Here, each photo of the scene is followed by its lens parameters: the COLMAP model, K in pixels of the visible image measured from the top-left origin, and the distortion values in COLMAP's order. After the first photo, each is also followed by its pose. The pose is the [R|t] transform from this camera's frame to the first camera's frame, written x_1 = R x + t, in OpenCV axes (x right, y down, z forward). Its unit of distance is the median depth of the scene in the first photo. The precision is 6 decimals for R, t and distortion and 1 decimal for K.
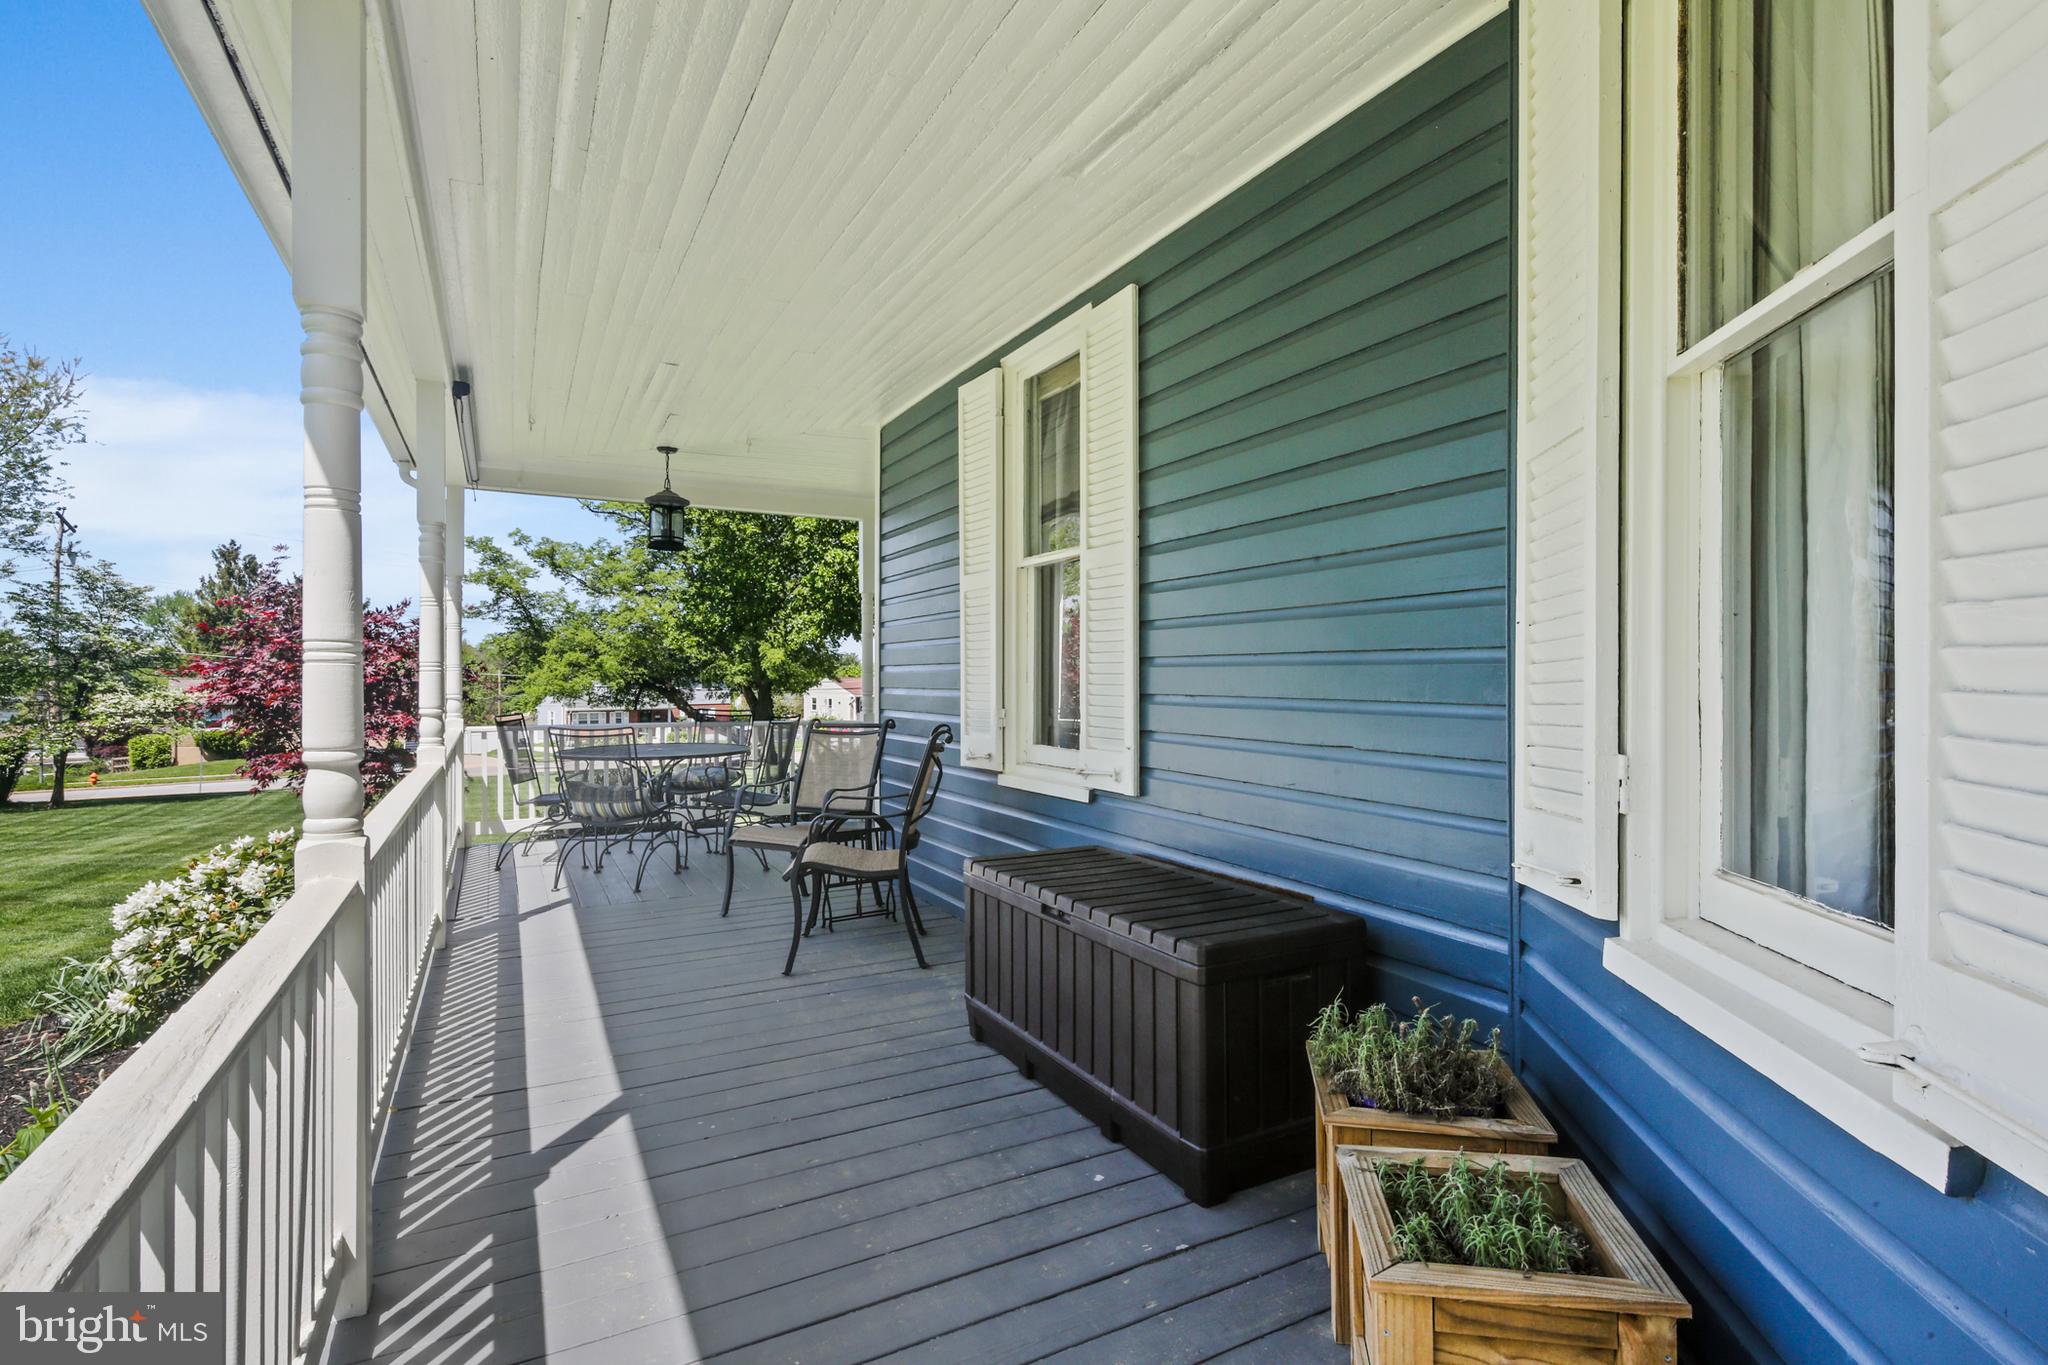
lens RADIAL K [[997.2, 0, 1030.5], [0, 997.2, 677.8], [0, 0, 1]] dist [-0.013861, -0.000750]
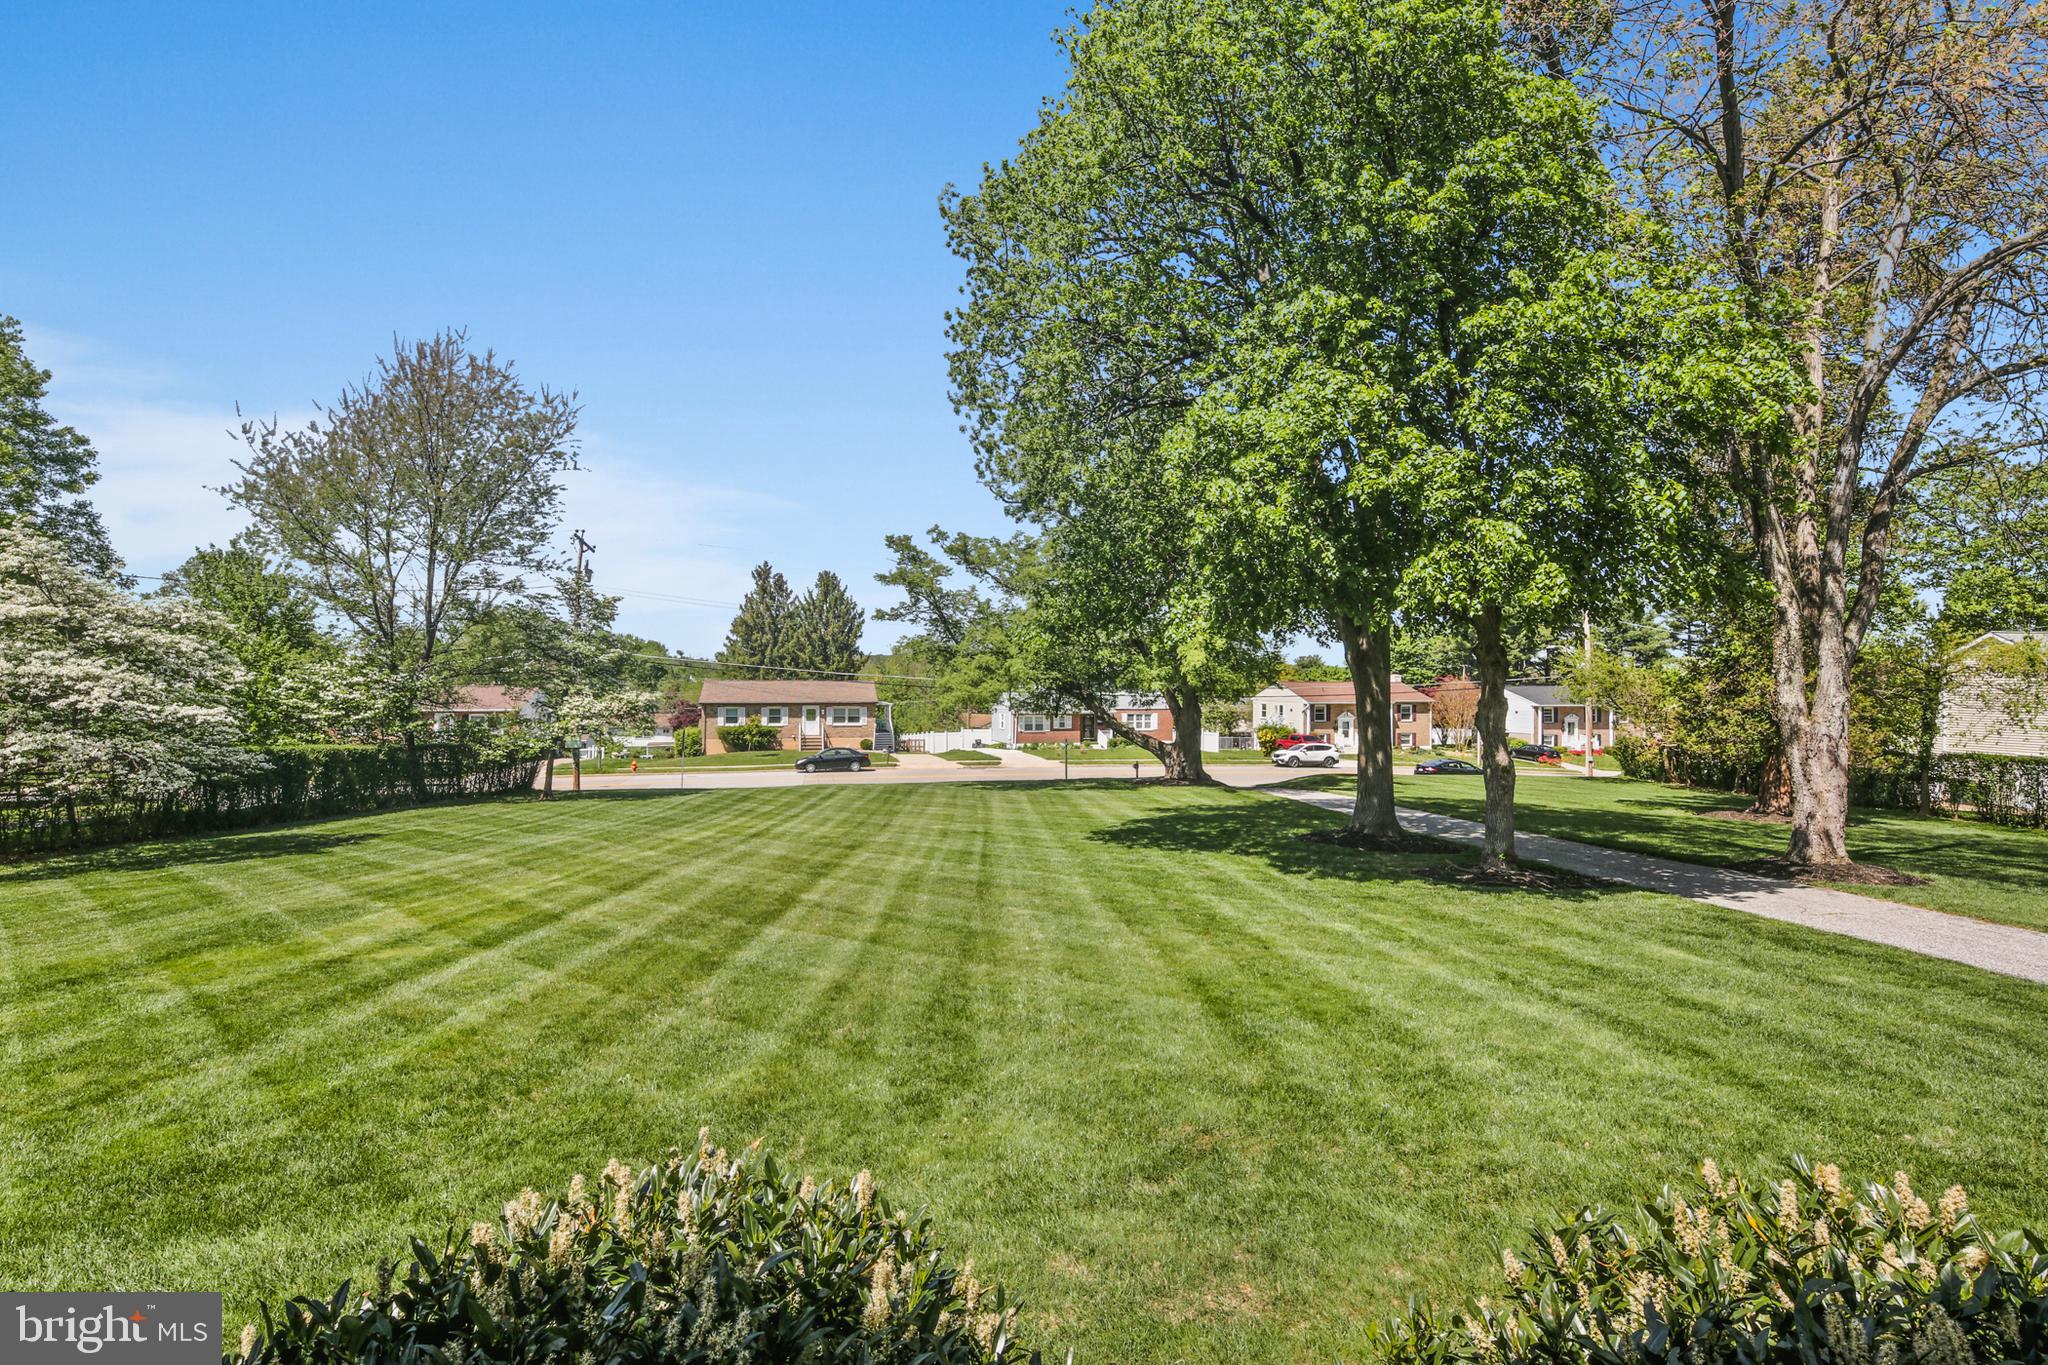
lens RADIAL K [[997.2, 0, 1016.1], [0, 997.2, 683.6], [0, 0, 1]] dist [-0.013861, -0.000750]
pose [[0.891839, 0.005949, -0.452314, -0.015652], [-0.004207, 0.999979, 0.004856, -0.003800], [0.452334, -0.002428, 0.891845, 0.186902]]
